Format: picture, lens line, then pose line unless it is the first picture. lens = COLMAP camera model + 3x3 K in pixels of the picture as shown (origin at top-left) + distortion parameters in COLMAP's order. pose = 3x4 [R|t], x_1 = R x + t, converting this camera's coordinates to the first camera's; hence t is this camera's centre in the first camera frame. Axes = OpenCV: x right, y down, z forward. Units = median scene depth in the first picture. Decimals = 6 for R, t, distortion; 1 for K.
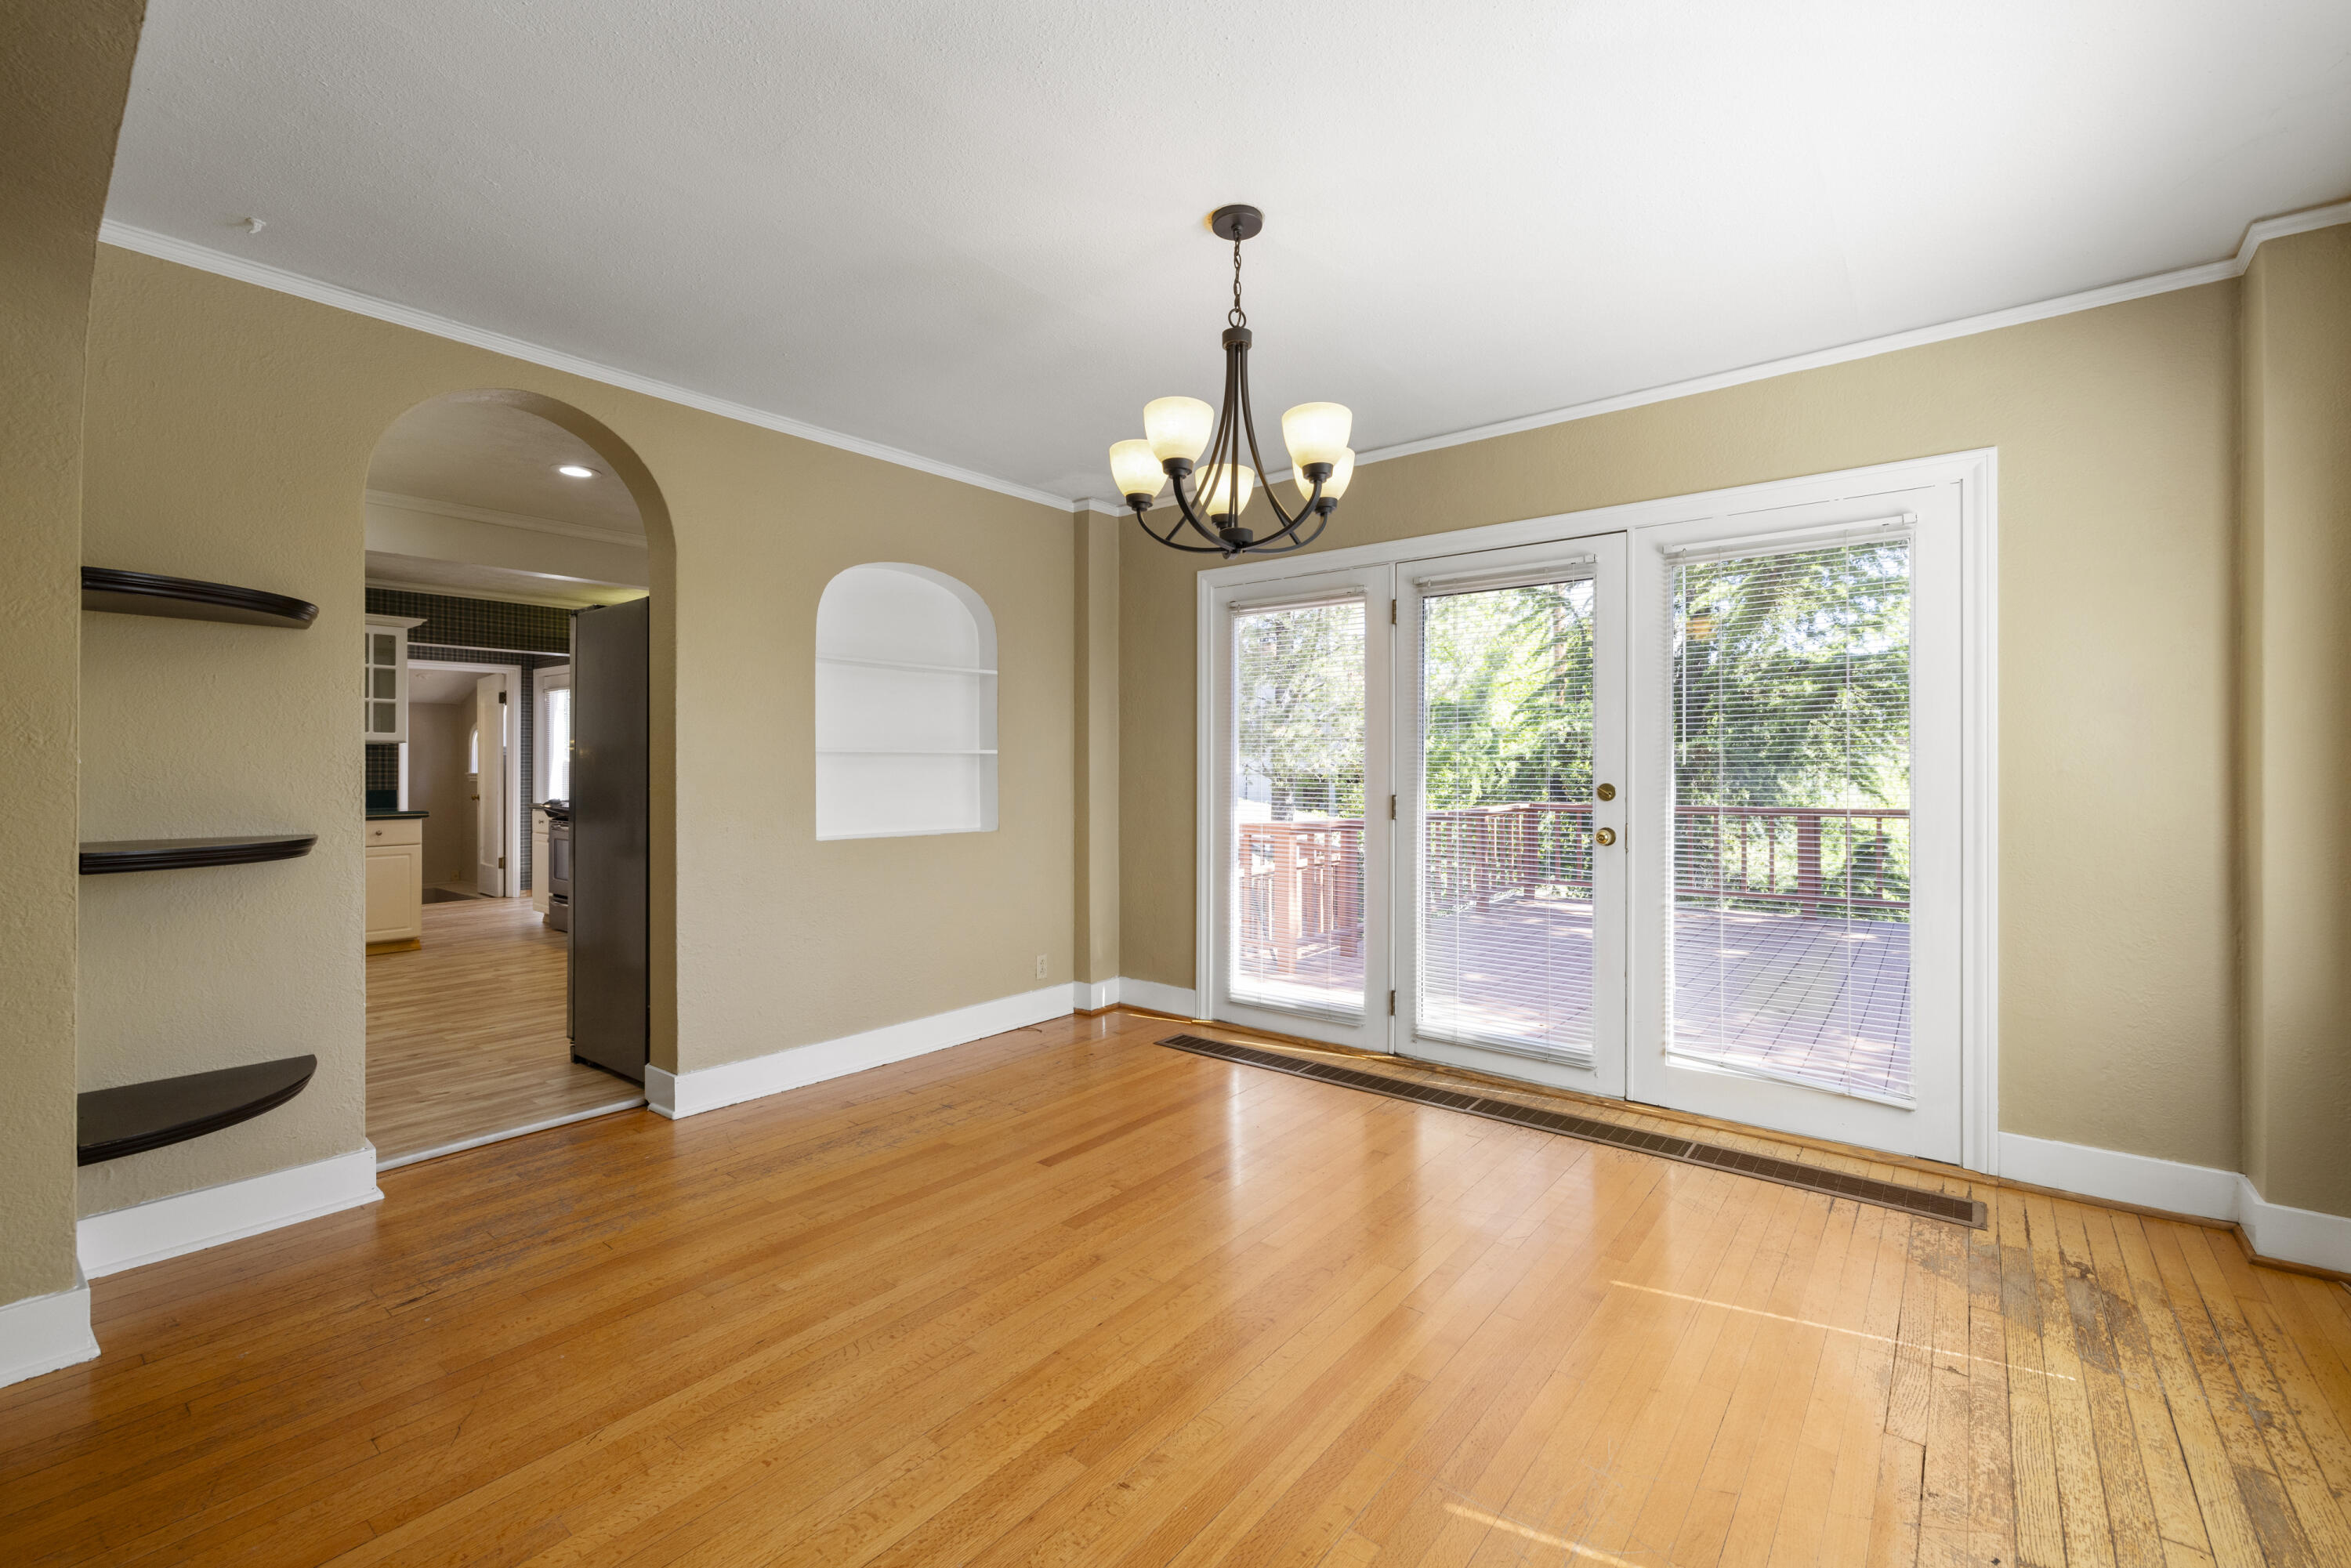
lens RADIAL K [[988.3, 0, 1182.7], [0, 988.3, 774.2], [0, 0, 1]] dist [-0.000211, 0.000015]
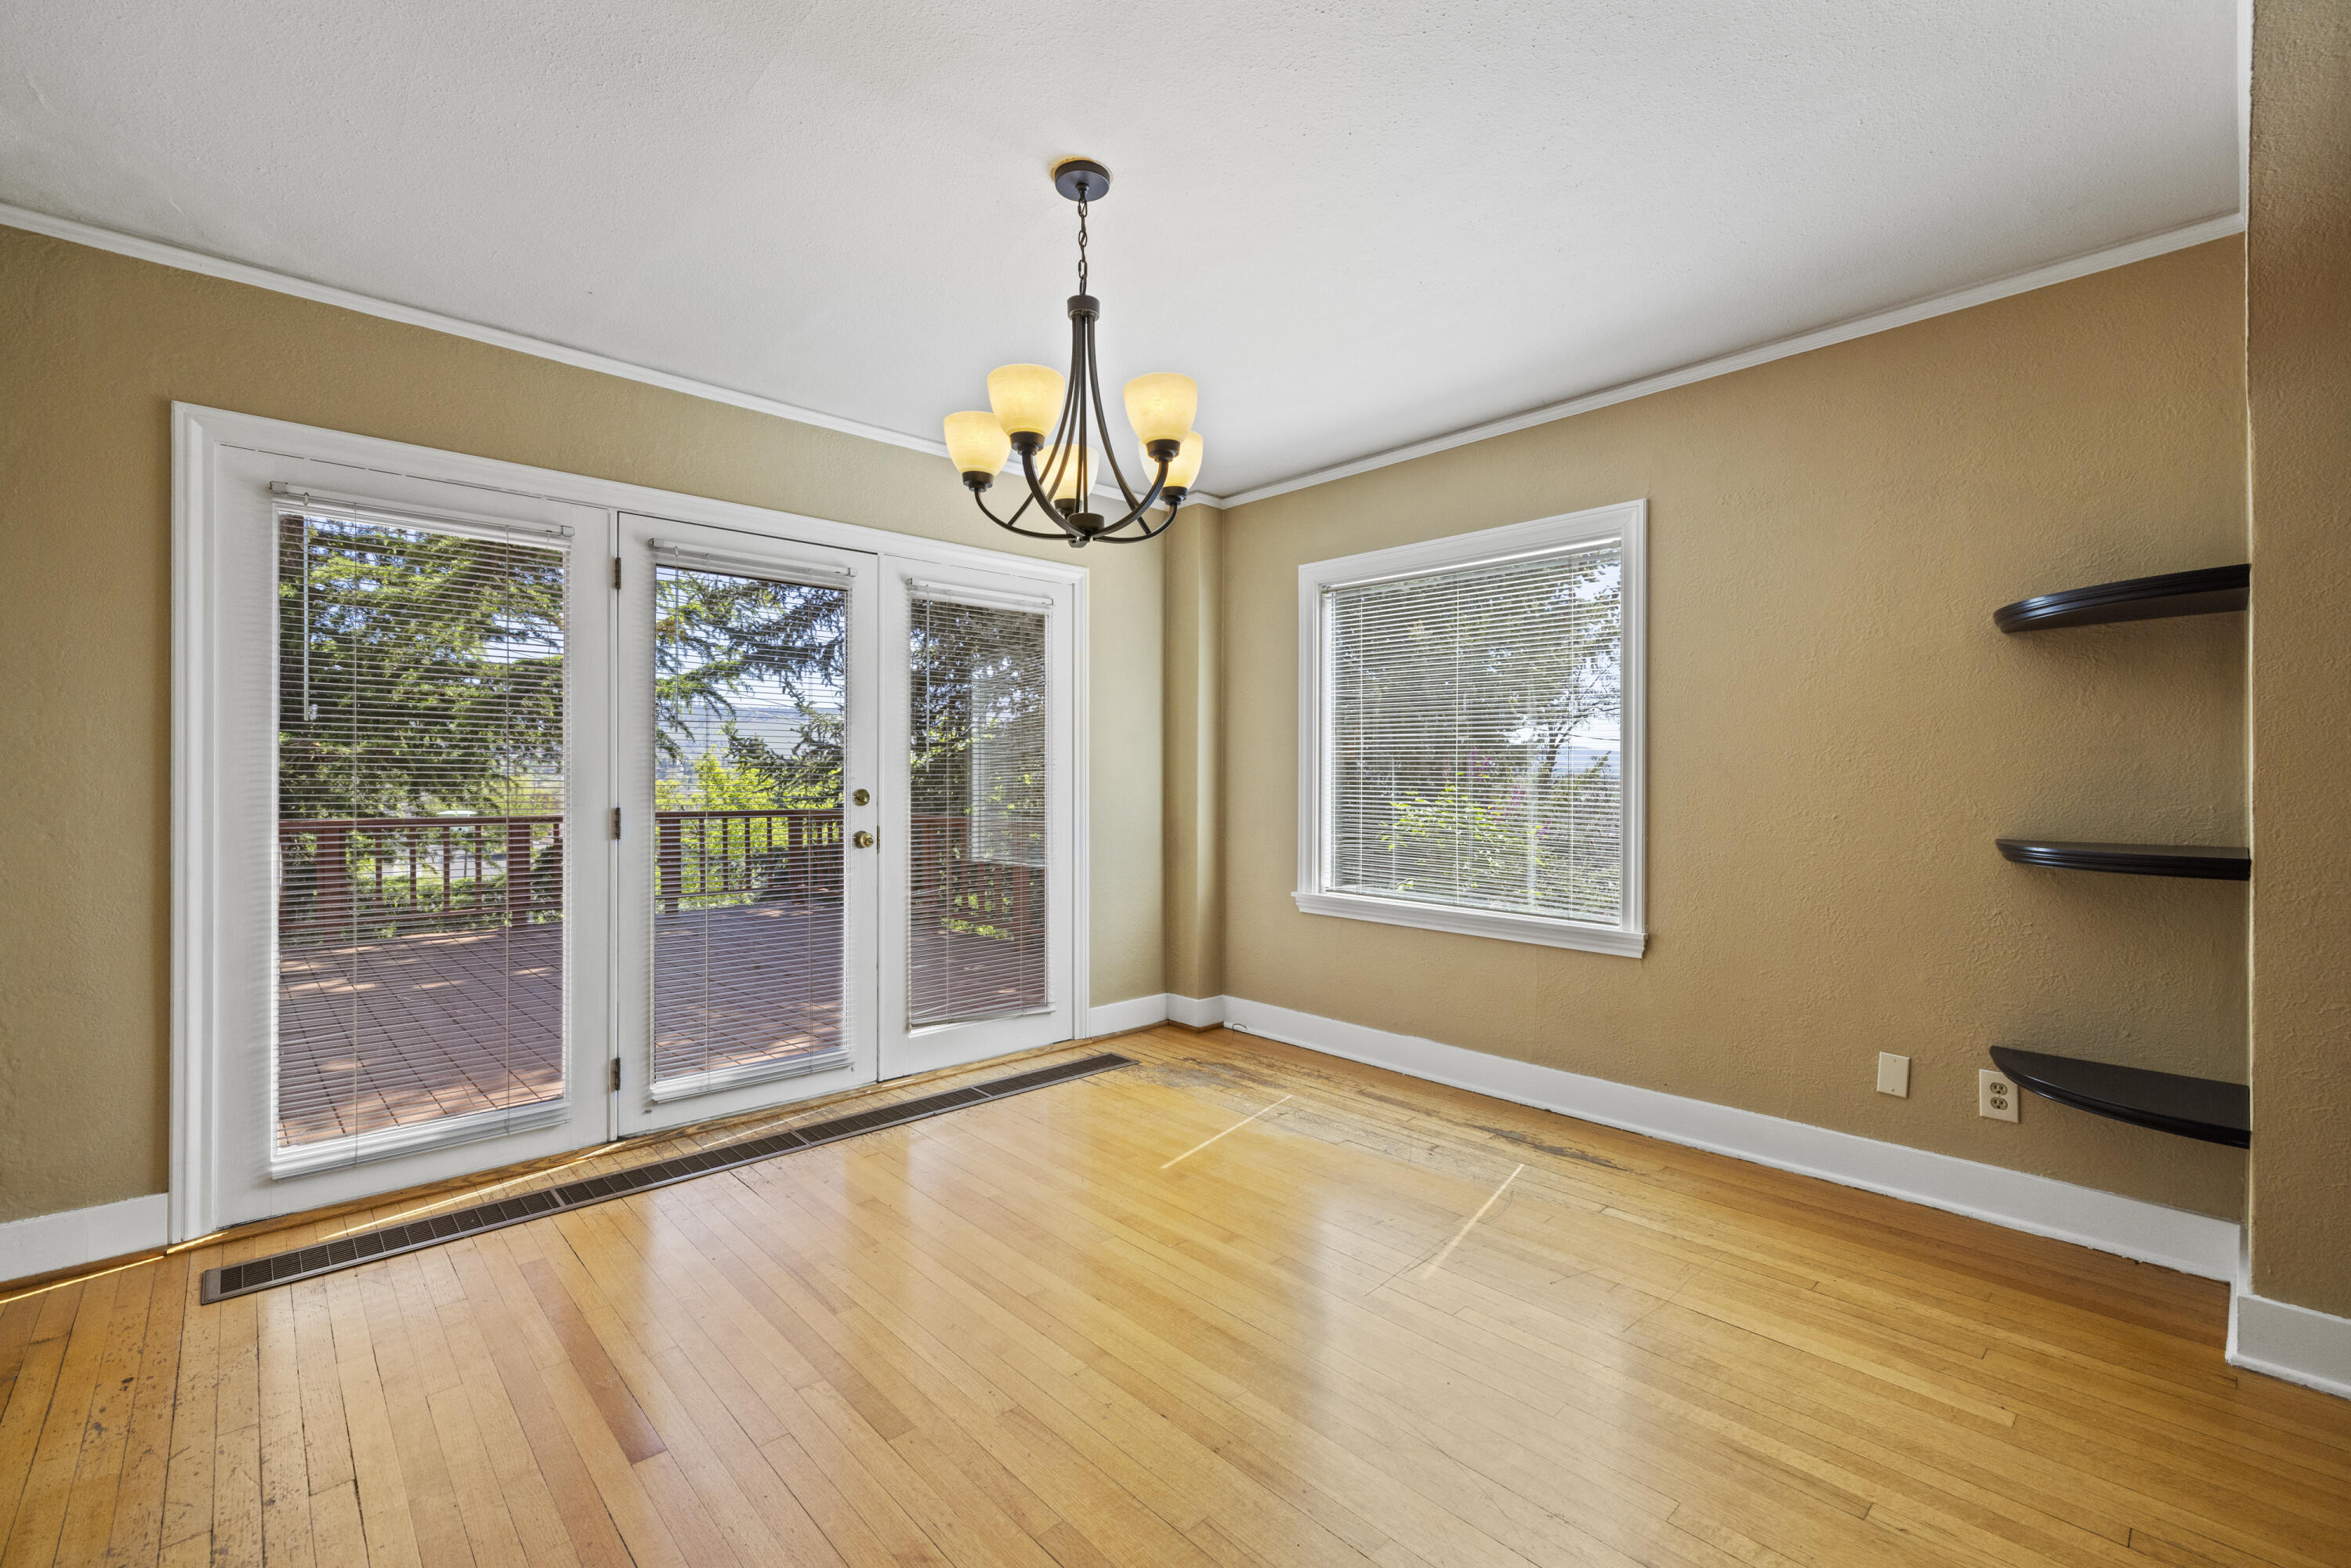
lens RADIAL K [[988.3, 0, 1166.5], [0, 988.3, 774.8], [0, 0, 1]] dist [-0.000211, 0.000015]
pose [[0.154870, 0.002741, 0.987931, -0.592024], [0.003889, 0.999987, -0.003384, -0.000758], [-0.987927, 0.004366, 0.154858, 0.542706]]
